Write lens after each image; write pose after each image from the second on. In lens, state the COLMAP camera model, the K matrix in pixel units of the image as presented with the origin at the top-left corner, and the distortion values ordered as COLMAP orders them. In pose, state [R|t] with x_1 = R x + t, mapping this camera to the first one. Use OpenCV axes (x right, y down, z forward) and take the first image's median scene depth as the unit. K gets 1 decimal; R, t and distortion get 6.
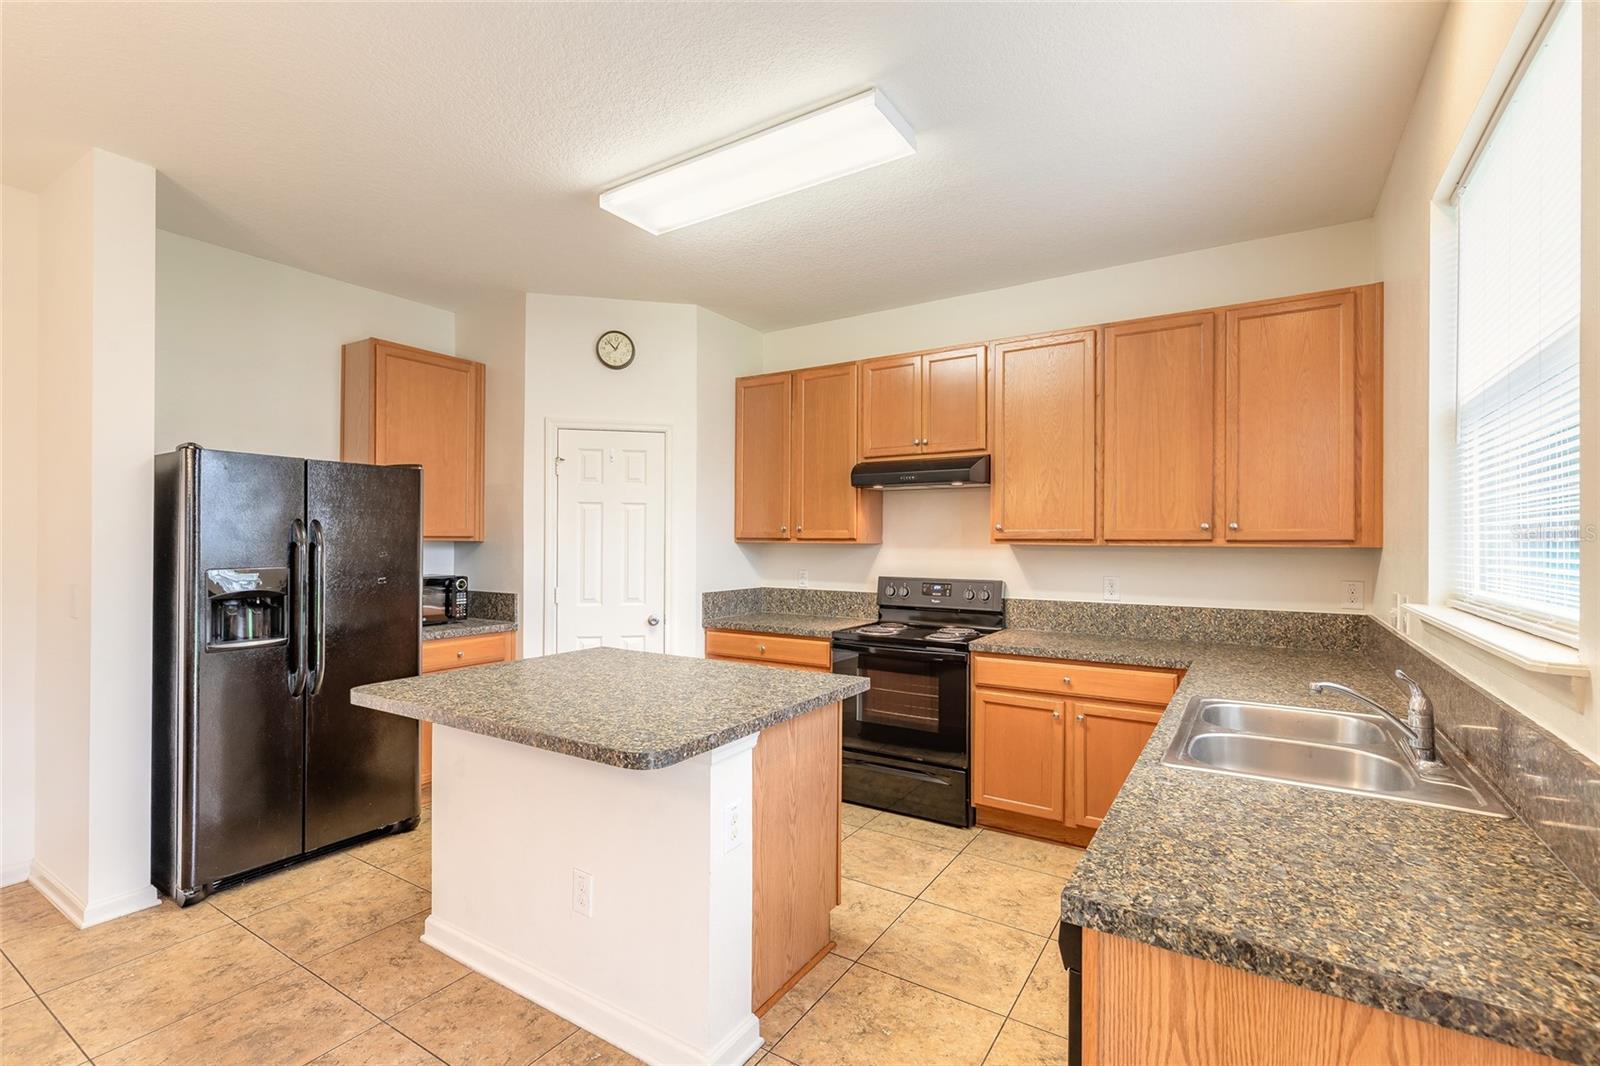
lens RADIAL K [[721.9, 0, 790.5], [0, 721.9, 537.4], [0, 0, 1]] dist [0.008765, -0.001300]
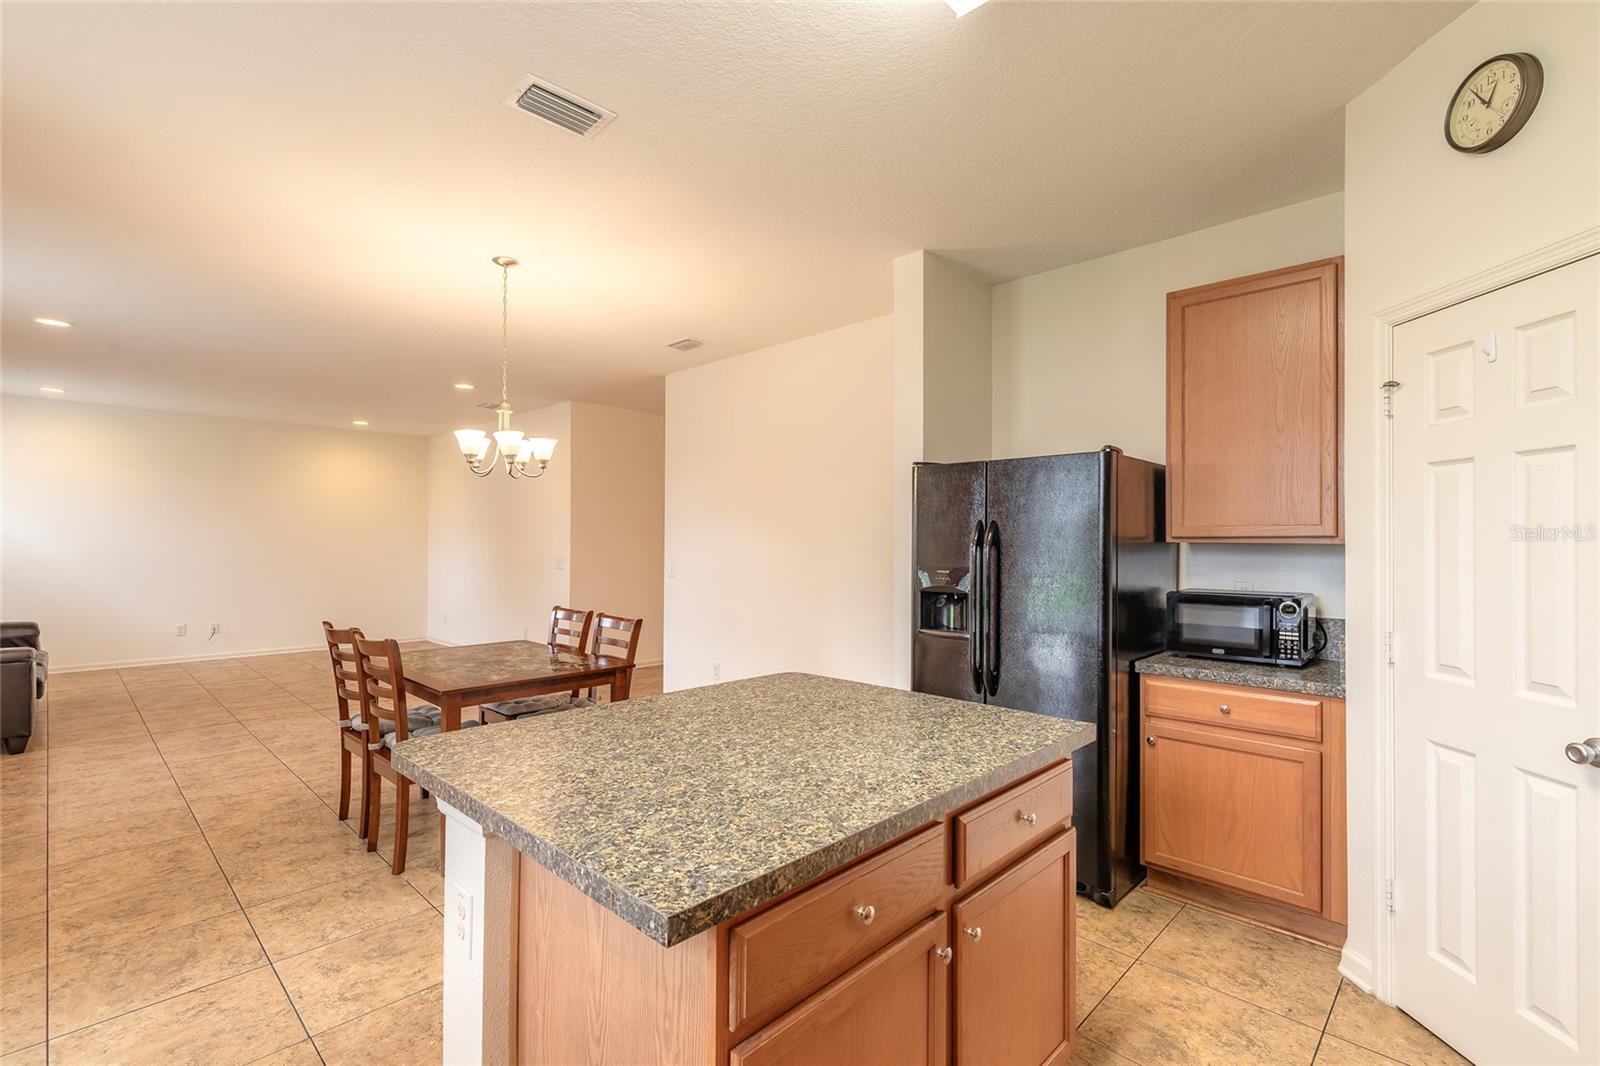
lens RADIAL K [[721.9, 0, 800.9], [0, 721.9, 539.0], [0, 0, 1]] dist [0.008765, -0.001300]
pose [[-0.191509, -0.007523, -0.981462, 0.313628], [0.001501, 0.999967, -0.007958, 0.007230], [0.981490, -0.002998, -0.191491, 0.787993]]
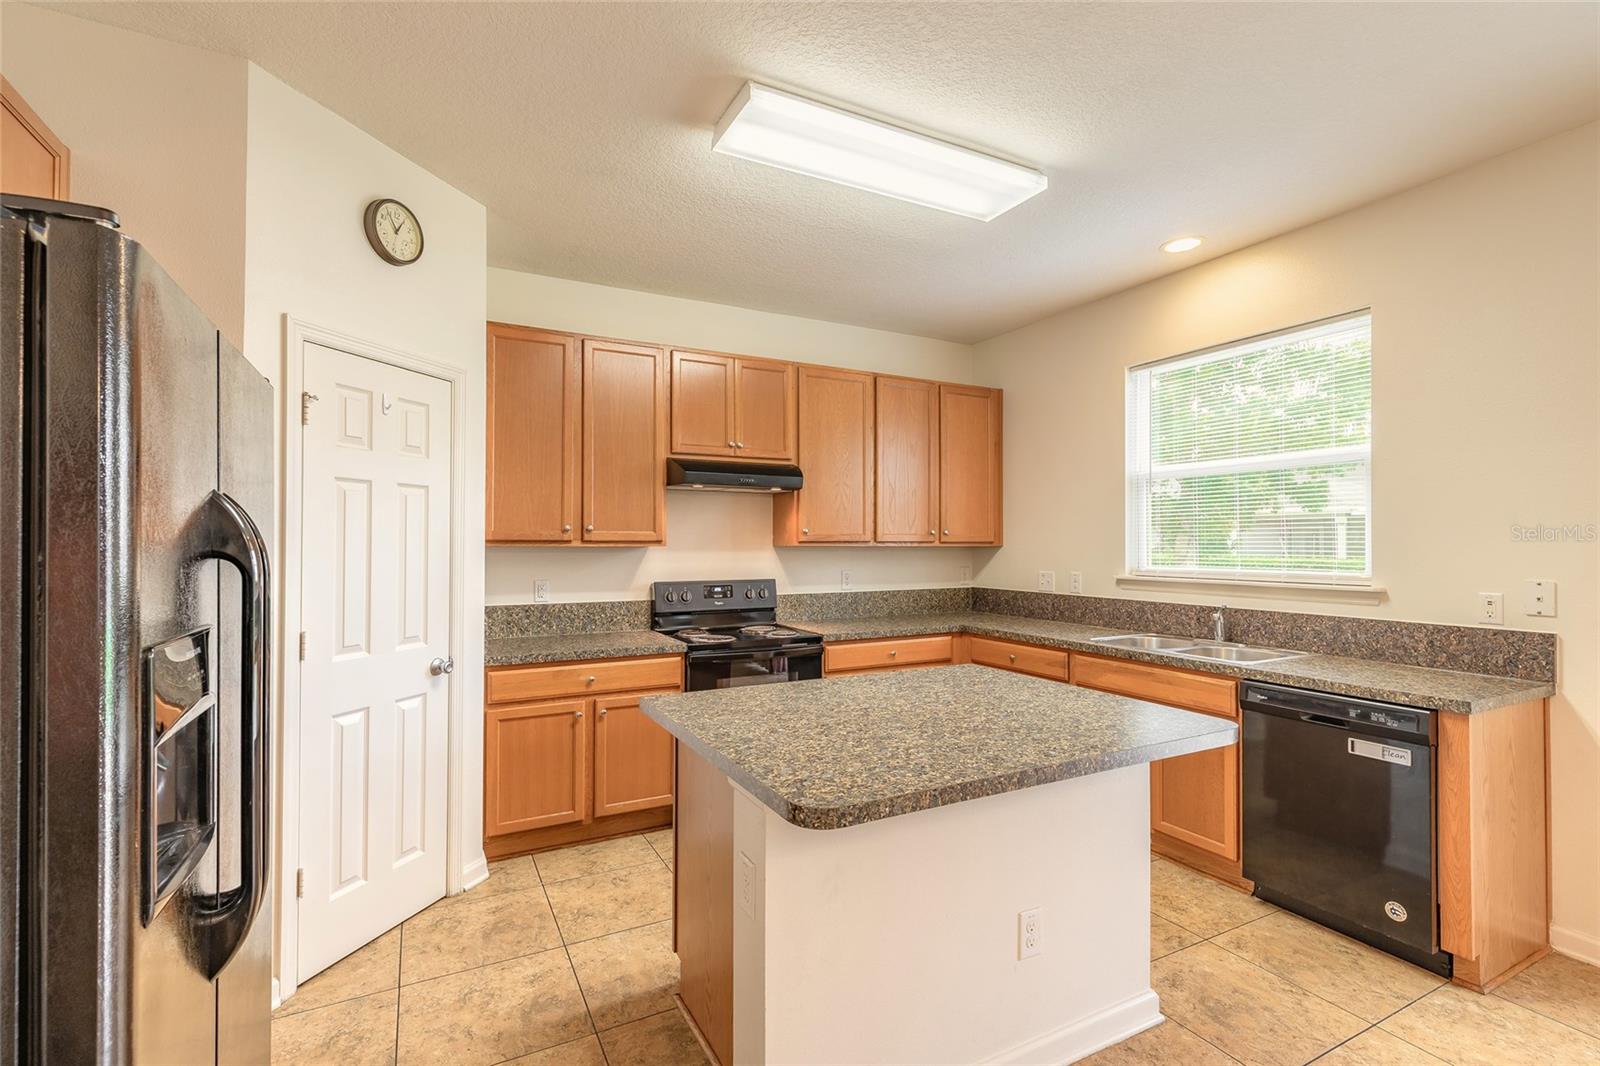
lens RADIAL K [[721.9, 0, 802.4], [0, 721.9, 538.9], [0, 0, 1]] dist [0.008765, -0.001300]
pose [[0.486467, -0.000318, 0.873699, -0.693774], [-0.002015, 0.999997, 0.001486, -0.003247], [-0.873697, -0.002484, 0.486465, 0.456849]]
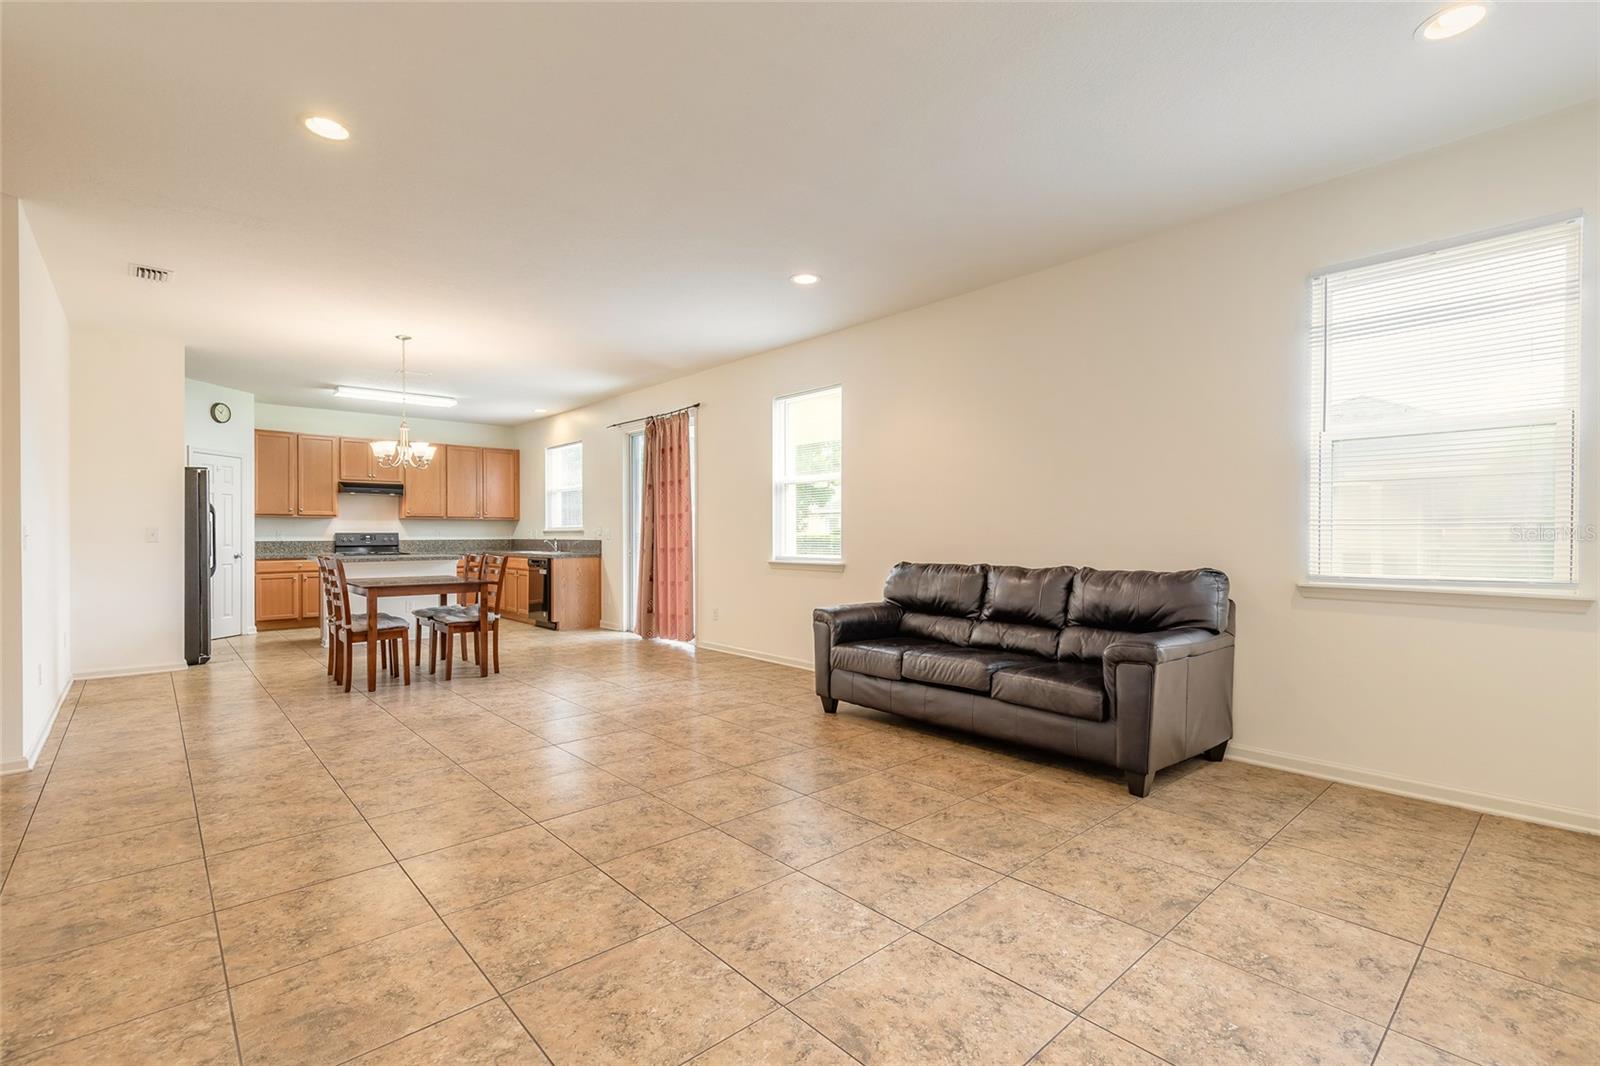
lens RADIAL K [[721.9, 0, 798.8], [0, 721.9, 535.8], [0, 0, 1]] dist [0.008765, -0.001300]
pose [[0.256482, -0.007530, 0.966520, -1.929718], [-0.000805, 0.999968, 0.008005, 0.052014], [-0.966549, -0.002831, 0.256468, -1.083789]]
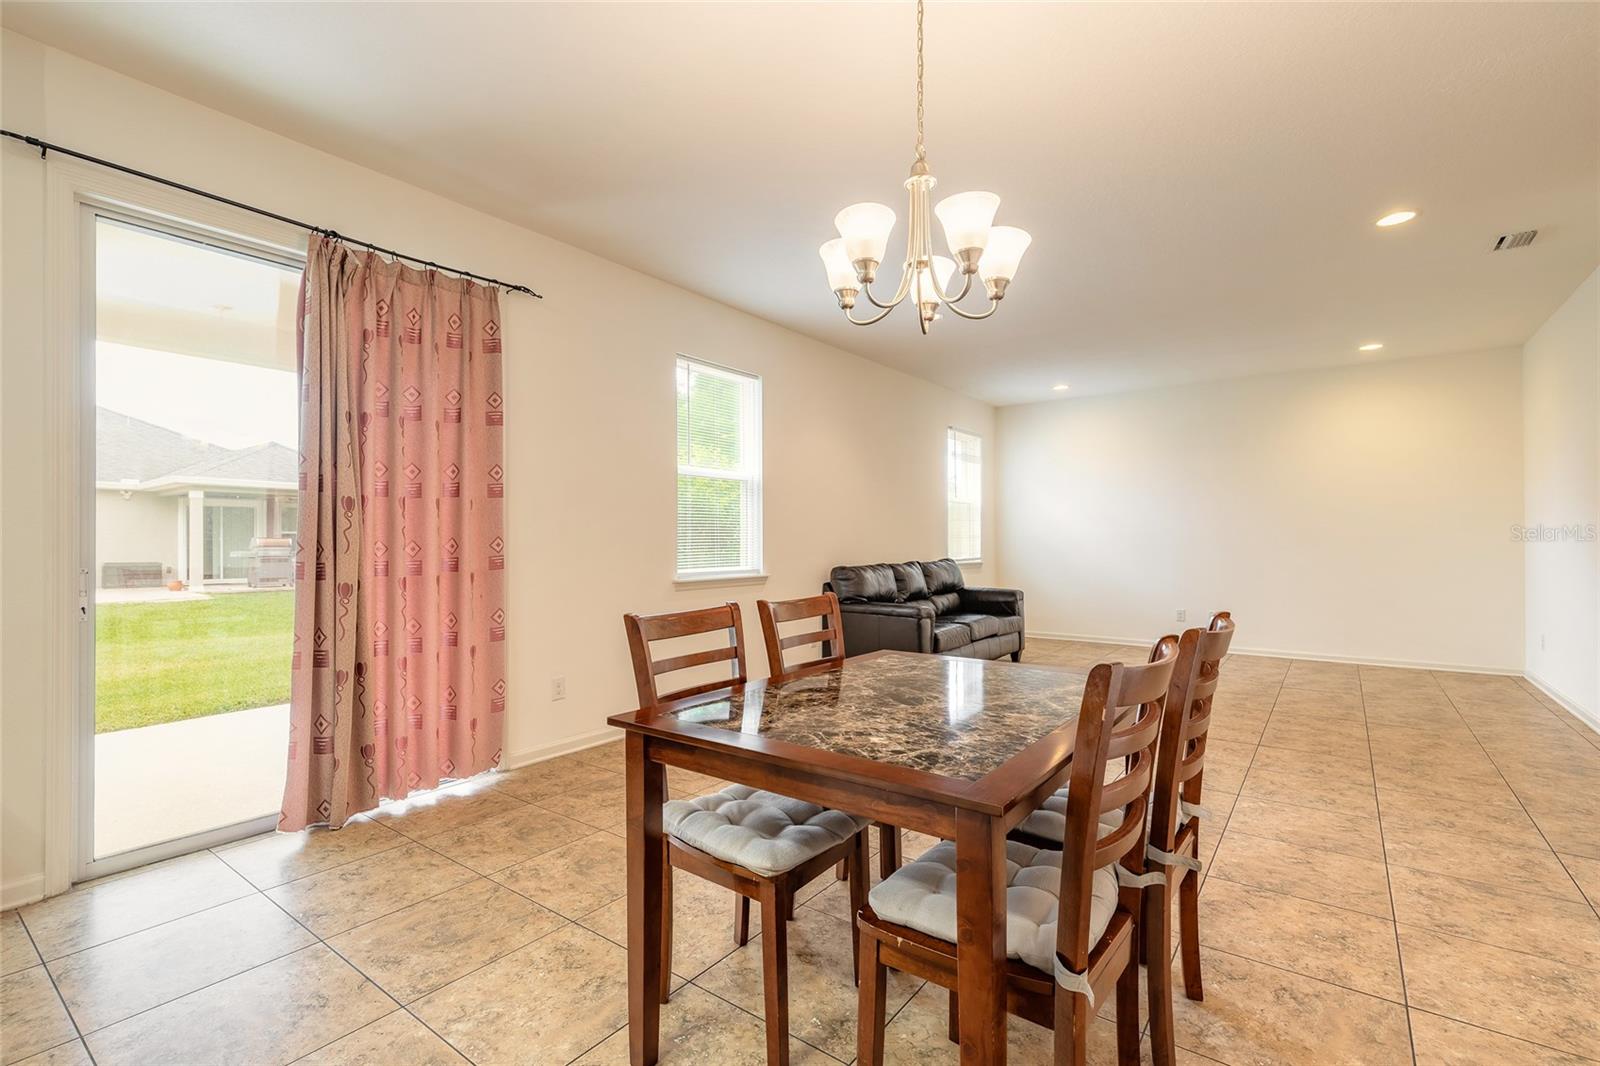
lens RADIAL K [[721.9, 0, 793.4], [0, 721.9, 539.5], [0, 0, 1]] dist [0.008765, -0.001300]
pose [[-0.997716, -0.002580, 0.067494, -0.530672], [-0.002878, 0.999987, -0.004317, 0.061640], [-0.067482, -0.004501, -0.997710, 0.670228]]
